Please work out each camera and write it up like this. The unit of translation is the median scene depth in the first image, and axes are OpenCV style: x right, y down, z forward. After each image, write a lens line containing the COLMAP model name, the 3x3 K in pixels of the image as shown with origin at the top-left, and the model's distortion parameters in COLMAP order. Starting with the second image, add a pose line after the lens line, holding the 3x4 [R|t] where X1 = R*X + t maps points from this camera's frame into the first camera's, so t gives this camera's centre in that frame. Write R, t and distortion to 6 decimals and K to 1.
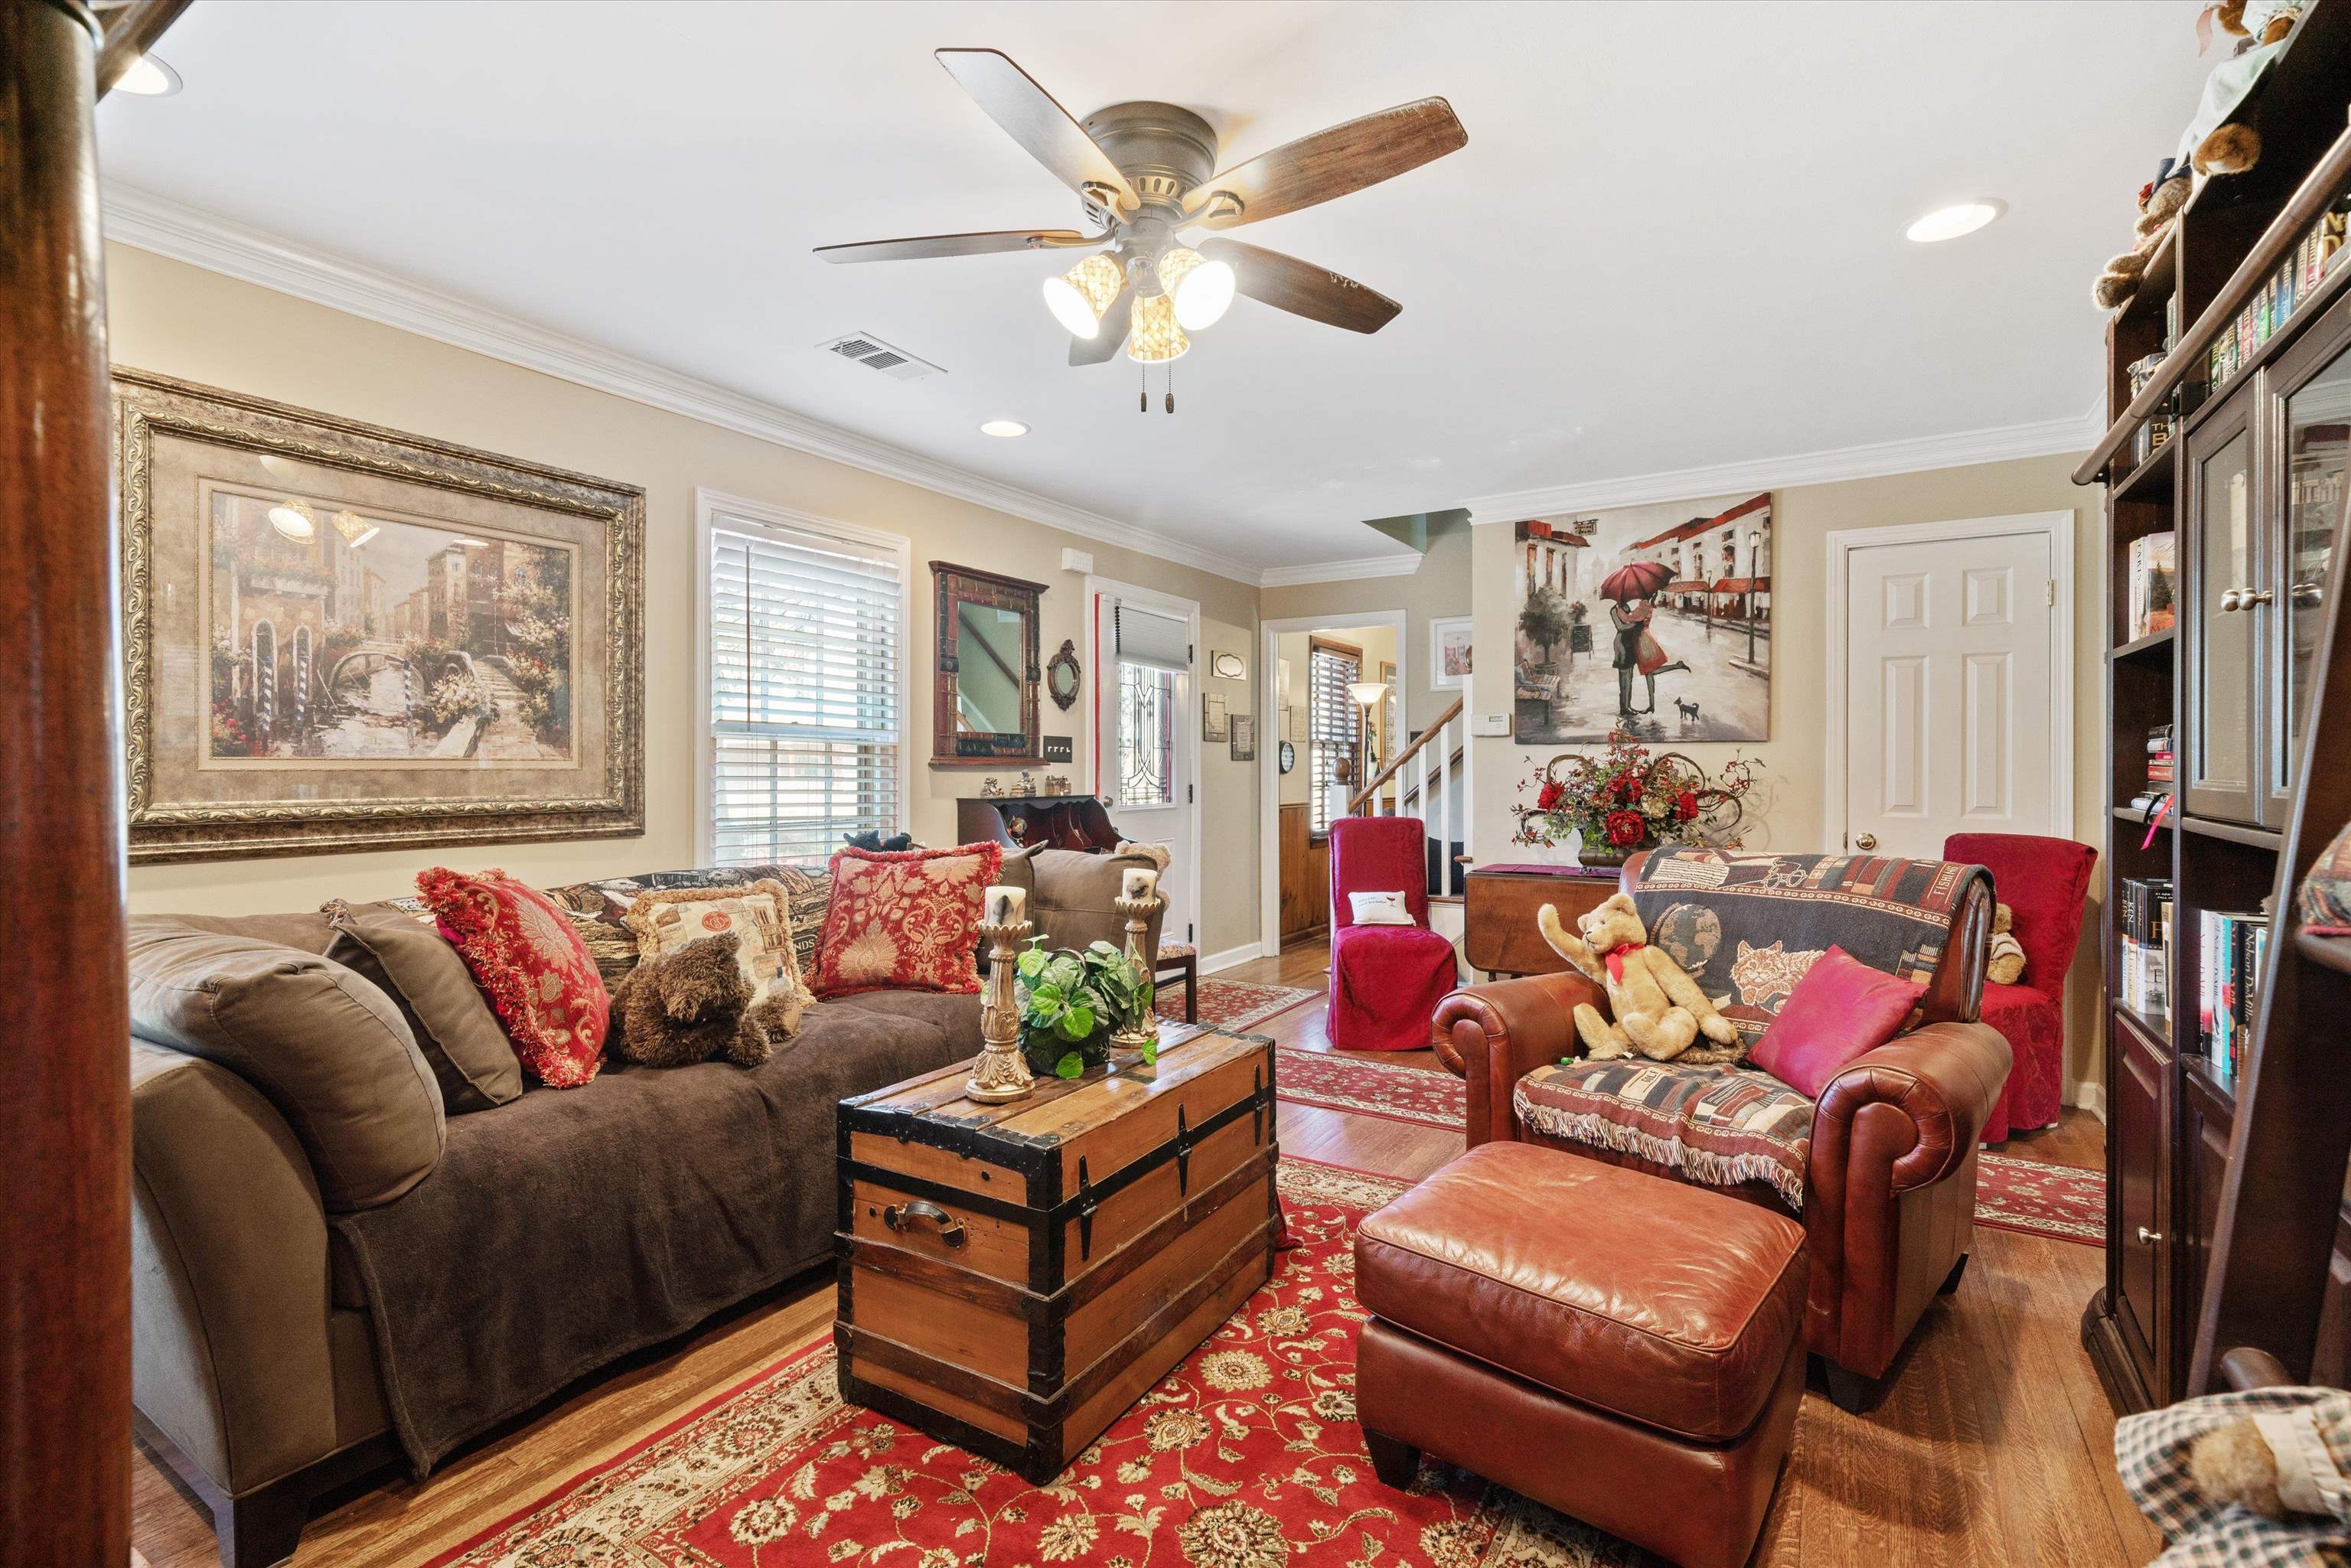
lens RADIAL K [[1086.3, 0, 1166.2], [0, 1086.3, 779.3], [0, 0, 1]] dist [0.015290, -0.000303]
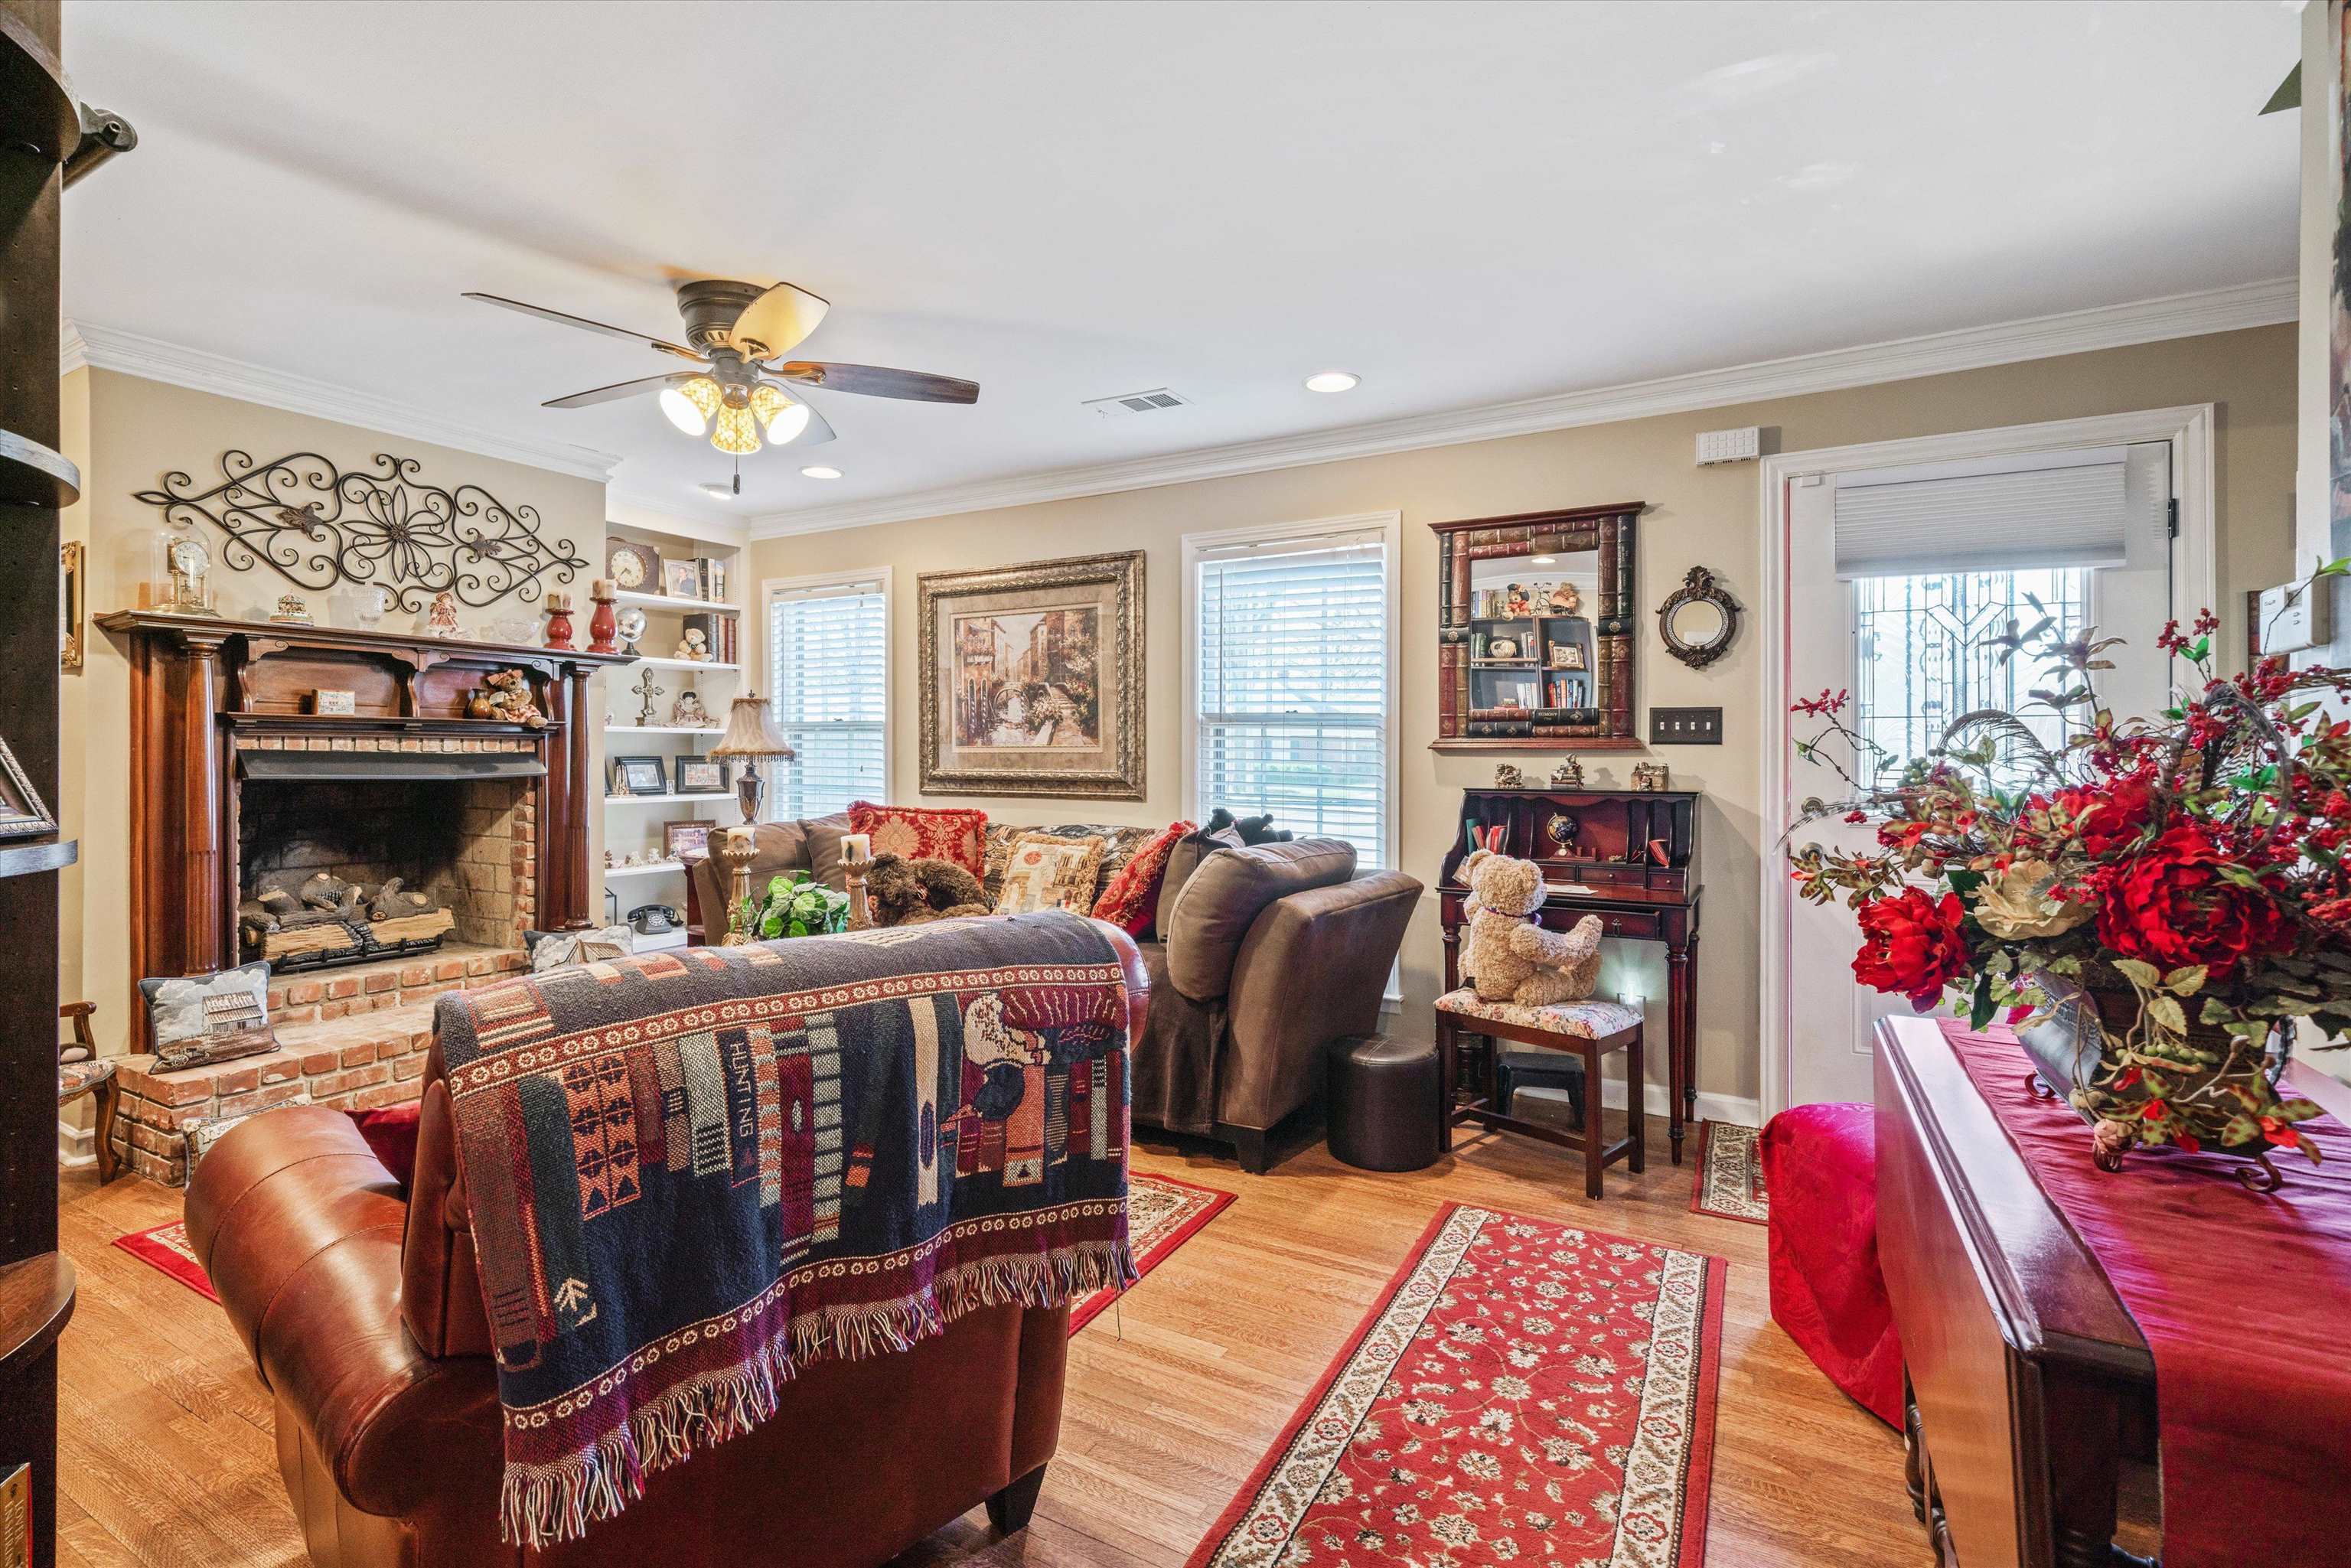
lens RADIAL K [[1086.3, 0, 1177.2], [0, 1086.3, 765.3], [0, 0, 1]] dist [0.015290, -0.000303]
pose [[0.052237, 0.017177, -0.998487, 0.940516], [-0.008295, 0.999825, 0.016766, -0.017694], [0.998600, 0.007406, 0.052371, 1.014514]]
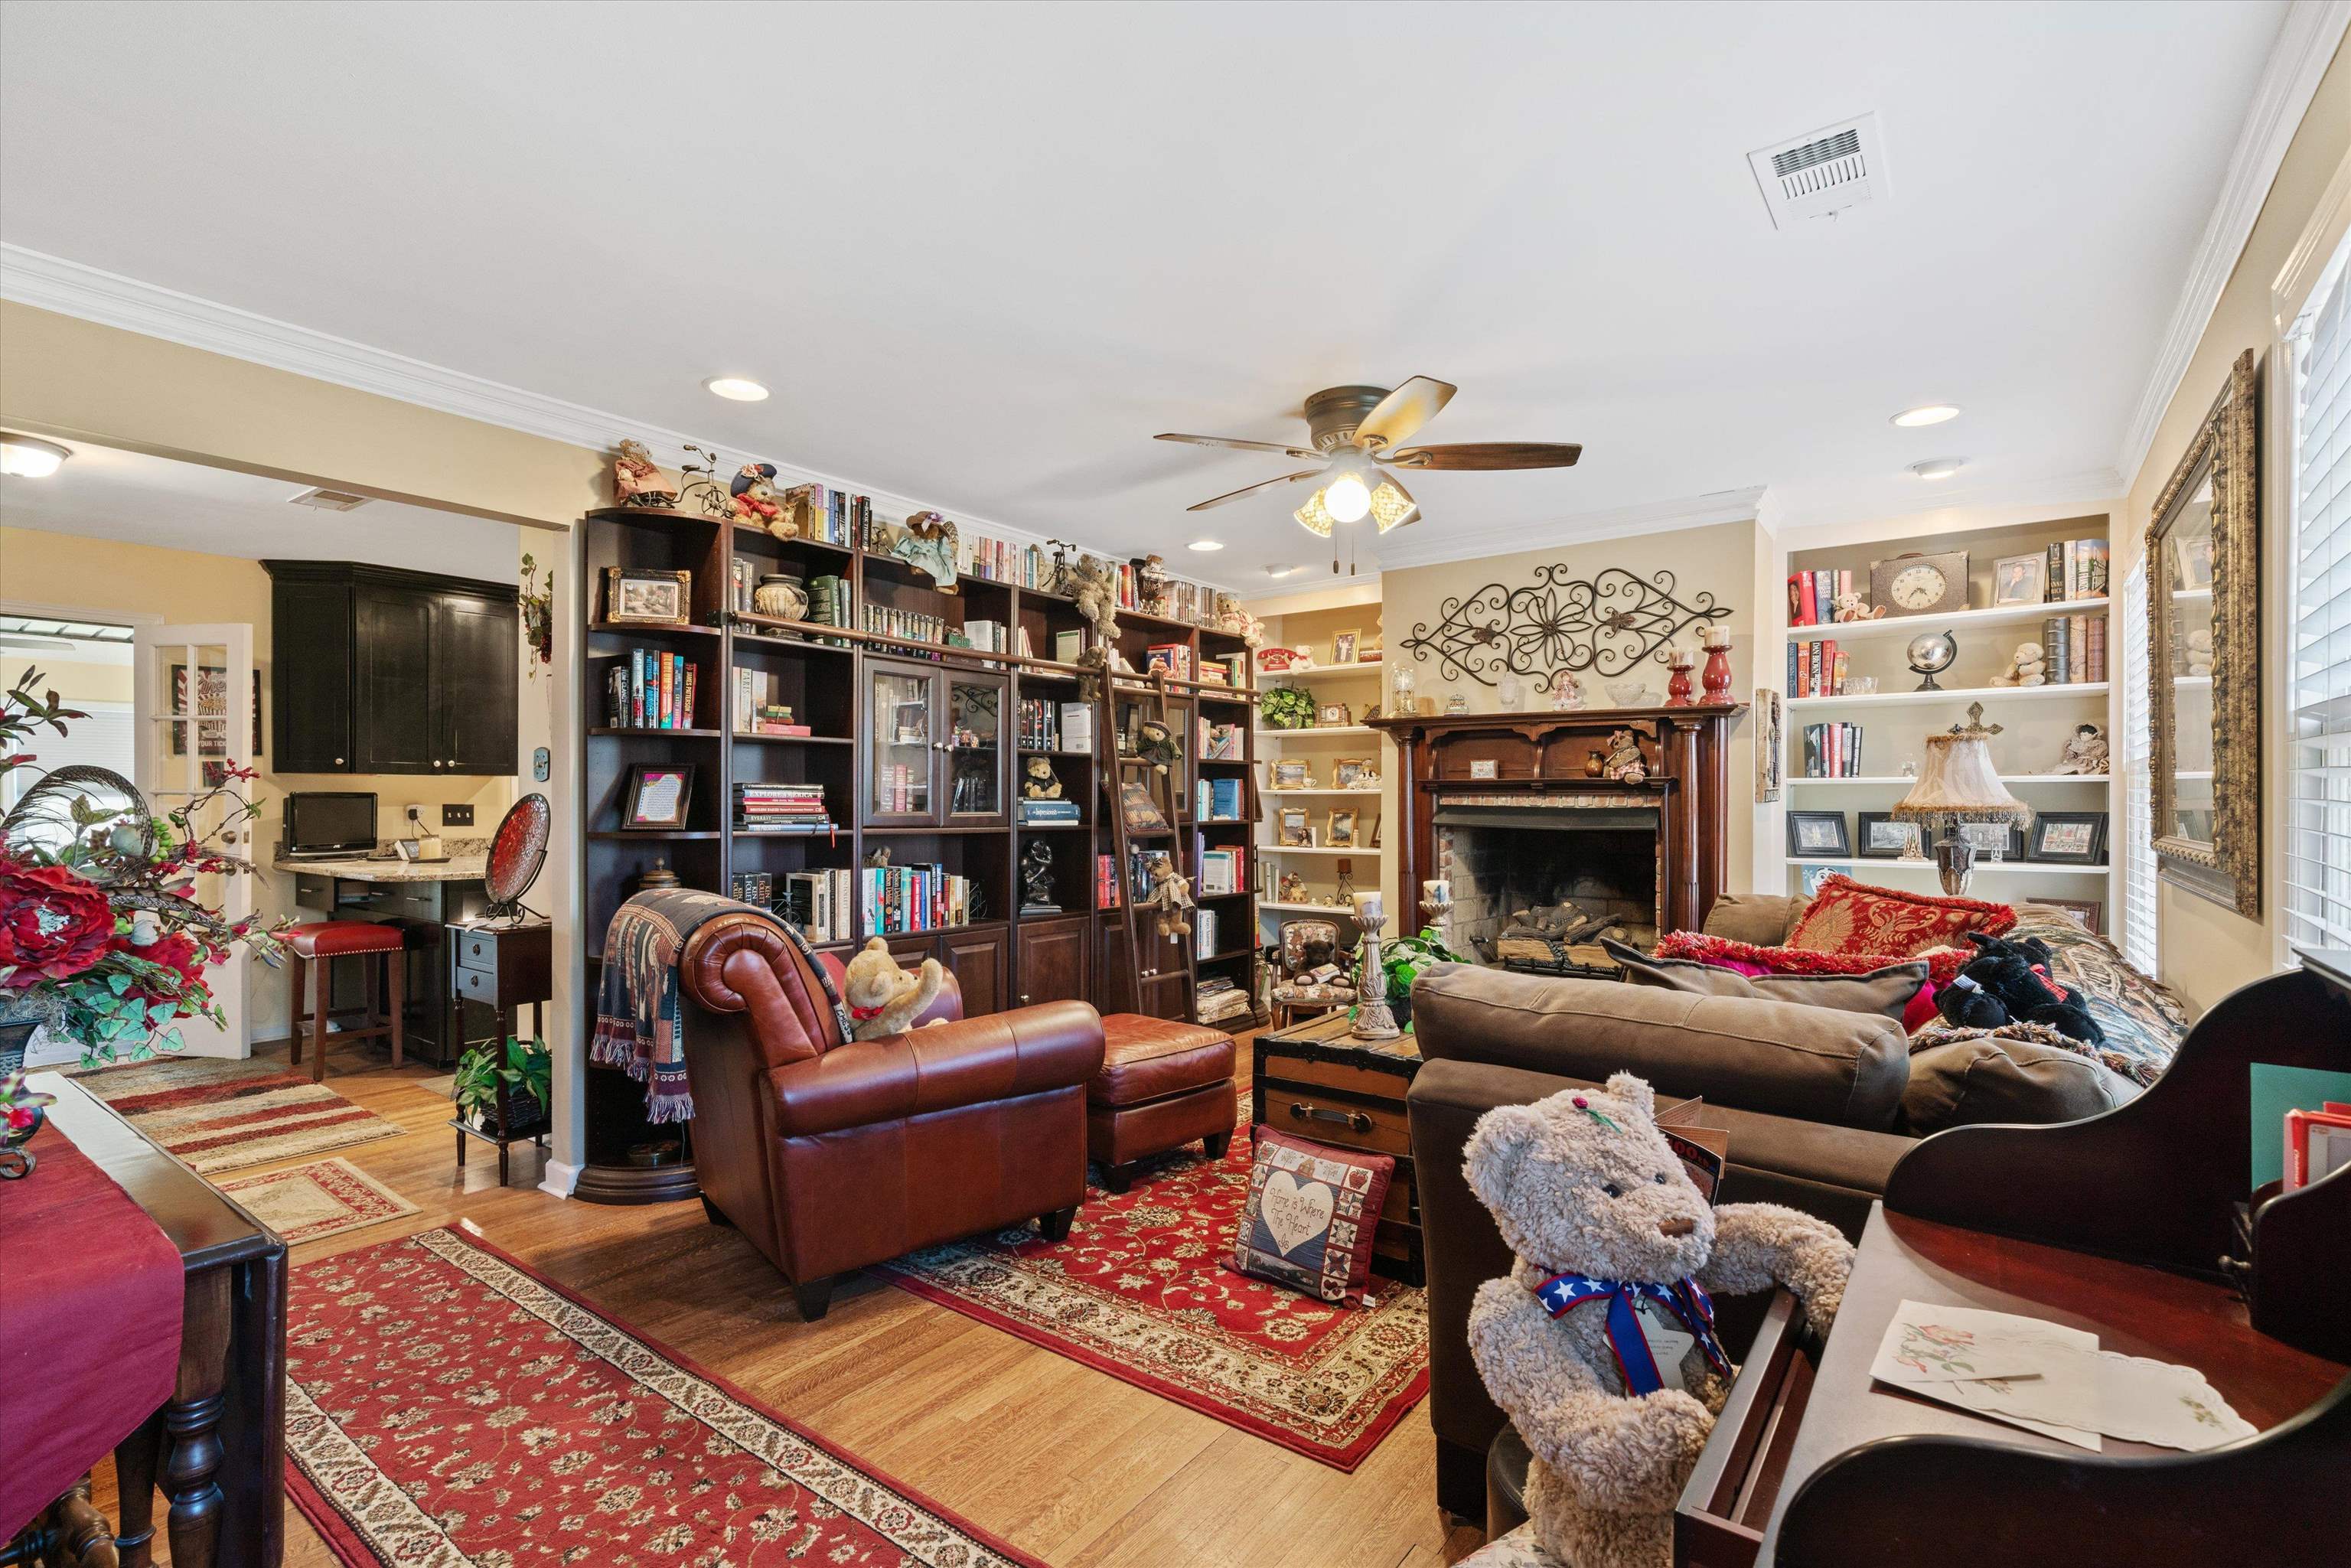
lens RADIAL K [[1086.3, 0, 1185.5], [0, 1086.3, 798.9], [0, 0, 1]] dist [0.015290, -0.000303]
pose [[-0.996974, 0.006404, 0.077466, -0.181571], [0.006981, 0.999950, 0.007178, -0.033230], [-0.077416, 0.007697, -0.996969, 1.913290]]
